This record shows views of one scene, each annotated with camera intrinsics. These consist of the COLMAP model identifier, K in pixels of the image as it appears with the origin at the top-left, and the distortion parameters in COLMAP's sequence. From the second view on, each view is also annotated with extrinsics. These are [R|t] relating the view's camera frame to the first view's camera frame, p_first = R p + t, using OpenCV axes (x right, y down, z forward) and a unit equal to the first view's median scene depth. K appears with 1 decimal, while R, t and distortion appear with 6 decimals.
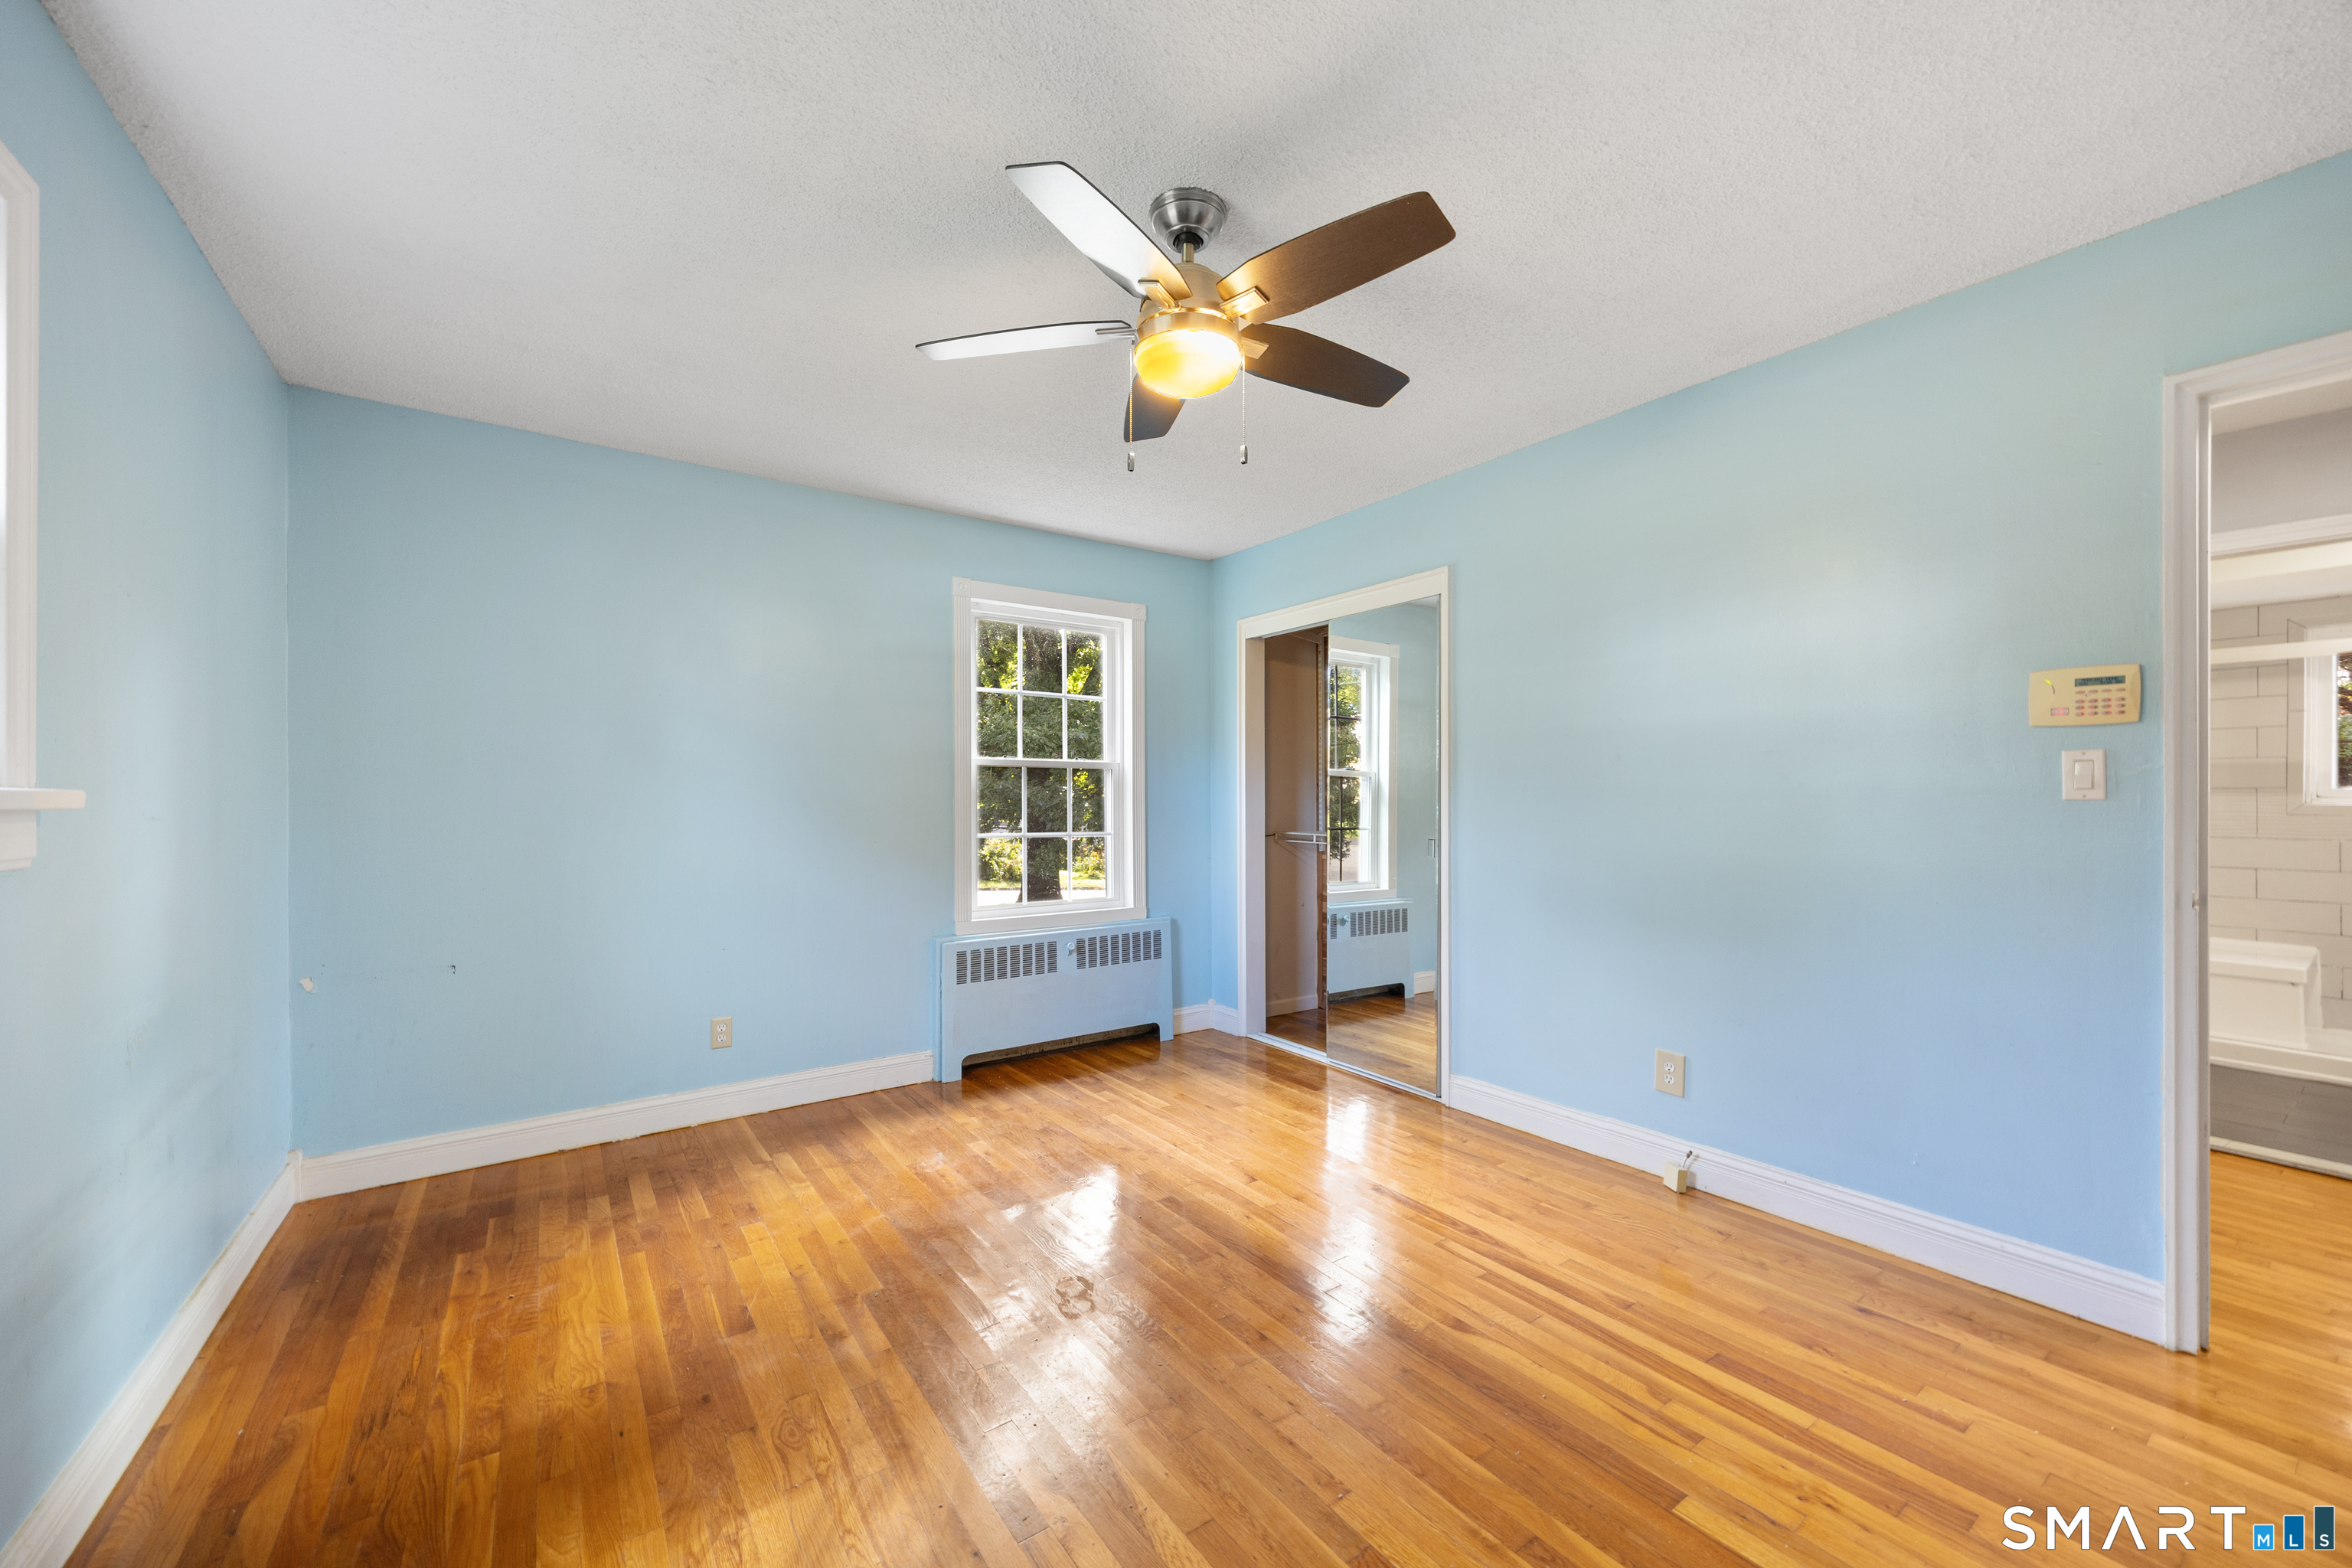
lens RADIAL K [[908.0, 0, 1170.8], [0, 908.0, 795.2], [0, 0, 1]] dist [0.002639, -0.000103]
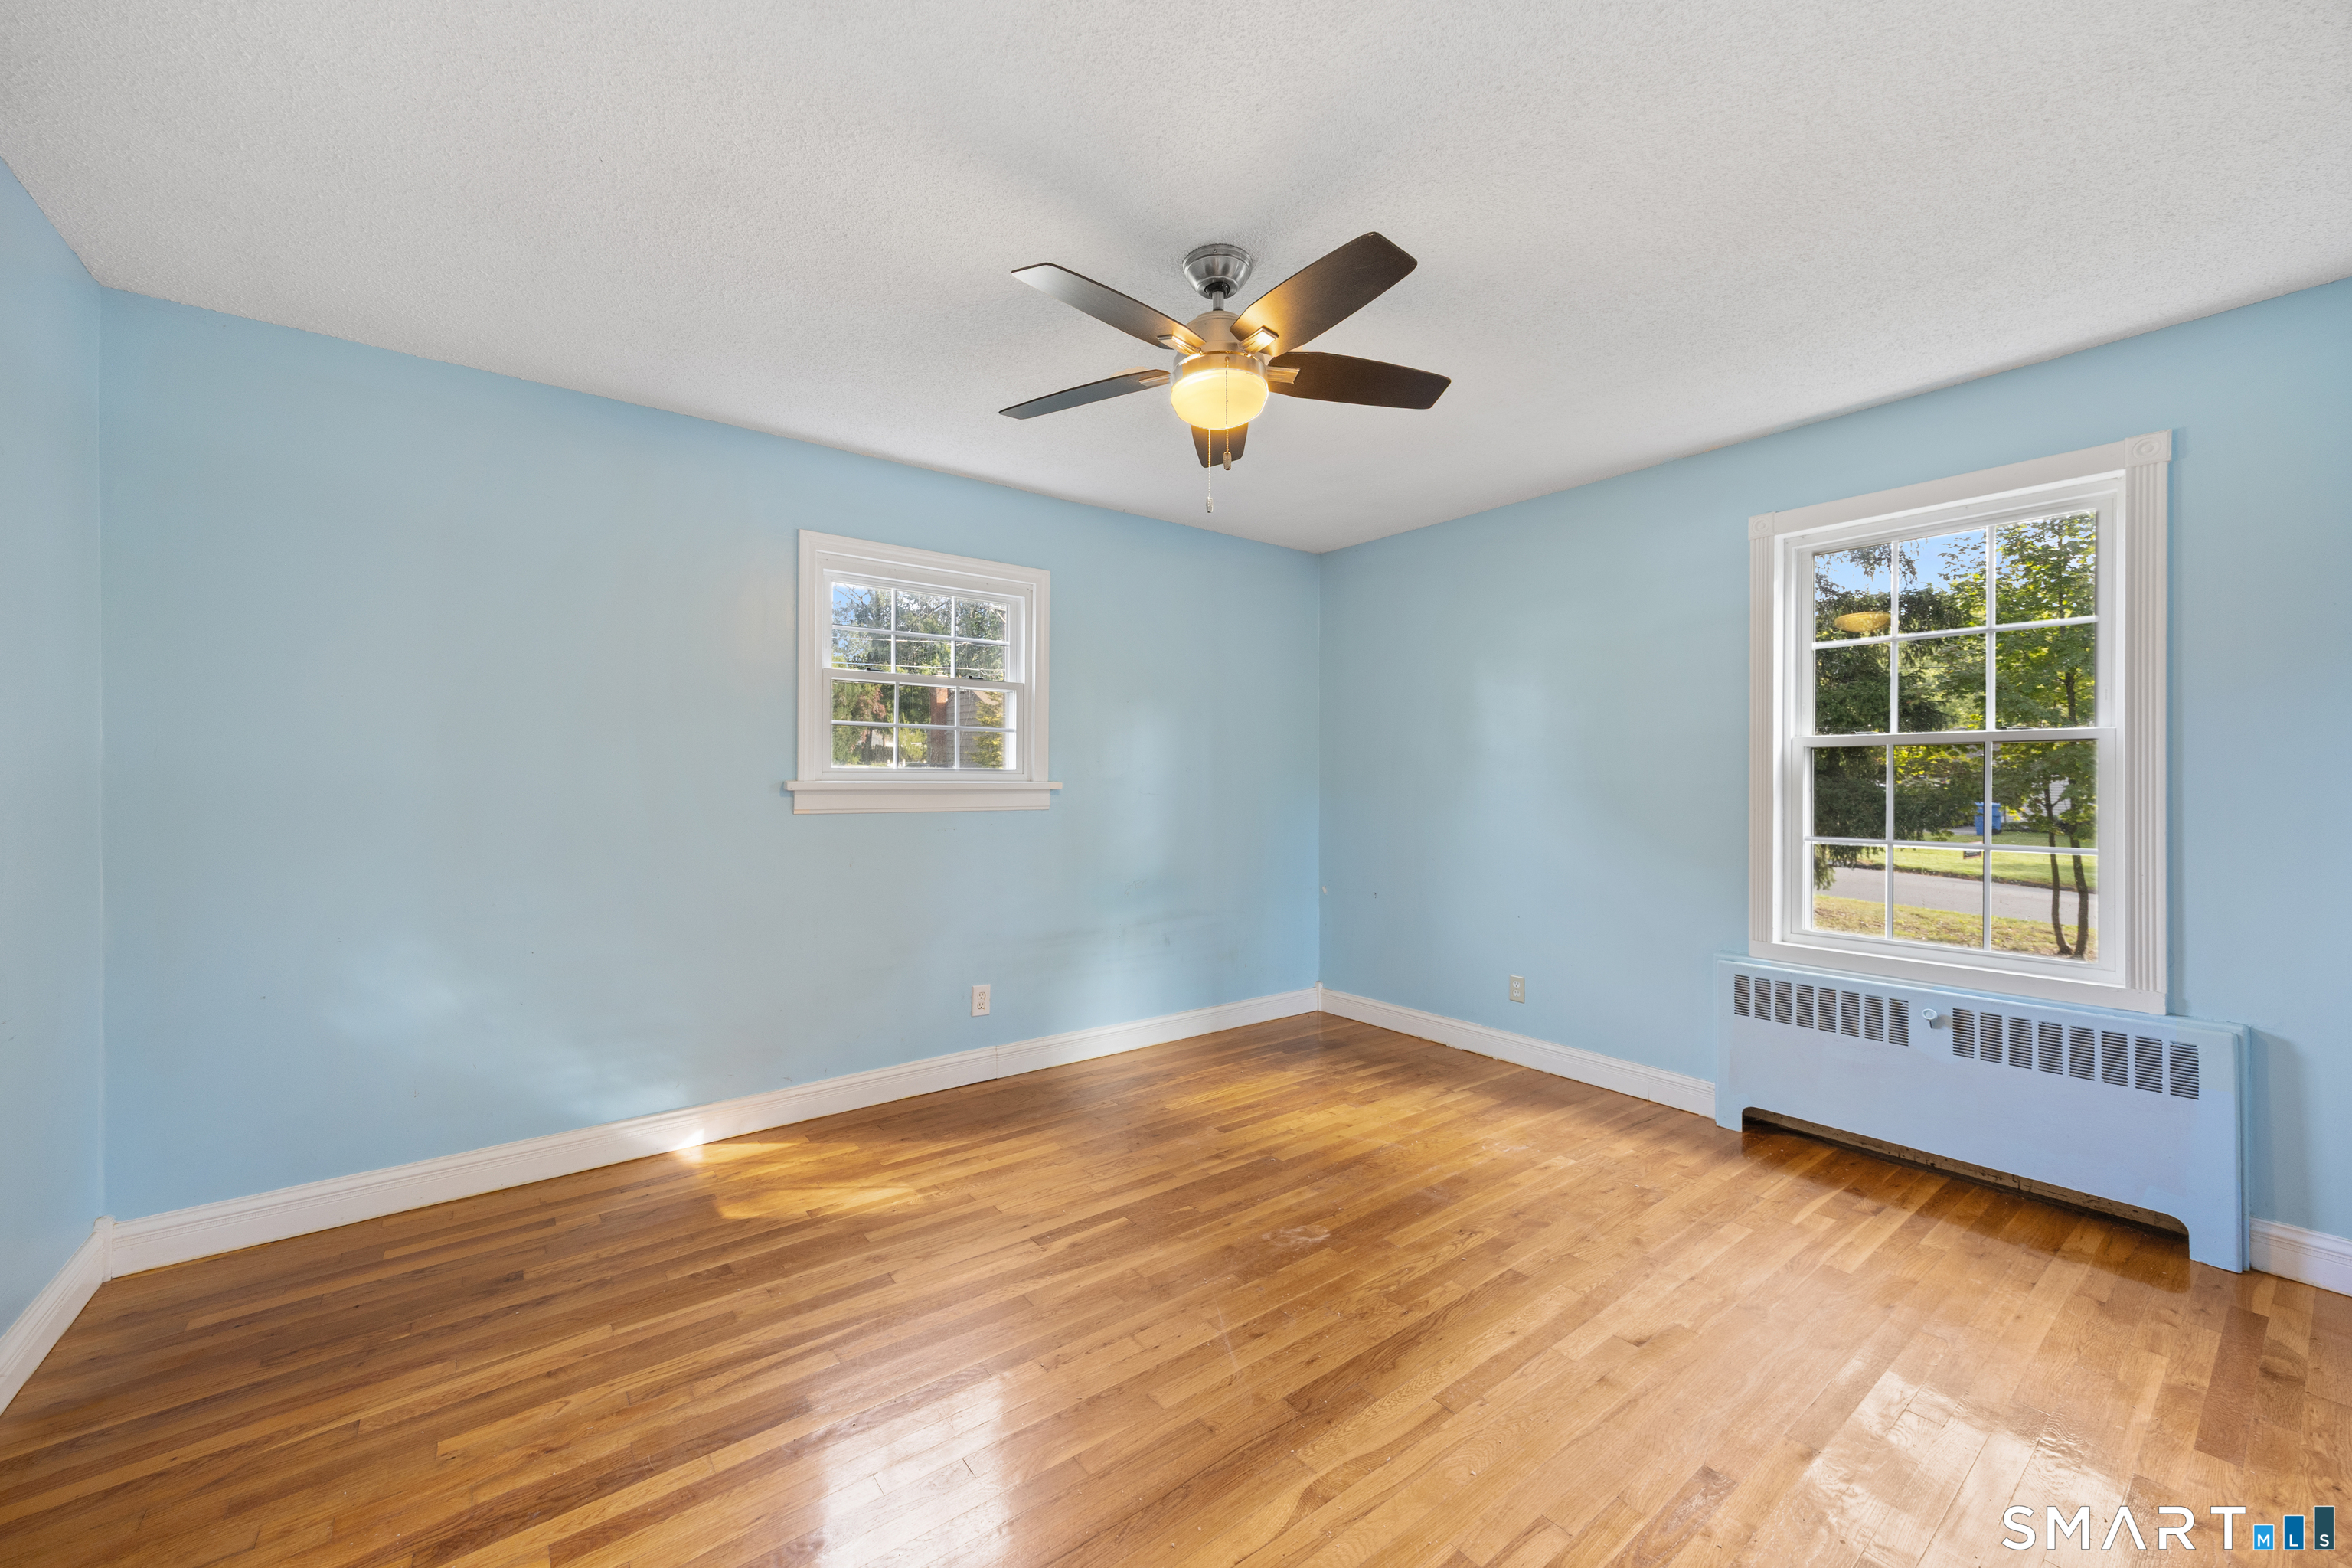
lens RADIAL K [[908.0, 0, 1173.2], [0, 908.0, 778.5], [0, 0, 1]] dist [0.002639, -0.000103]
pose [[0.030714, -0.000638, -0.999528, 0.596497], [0.000835, 0.999999, -0.000613, -0.005433], [0.999528, -0.000815, 0.030715, 0.483393]]
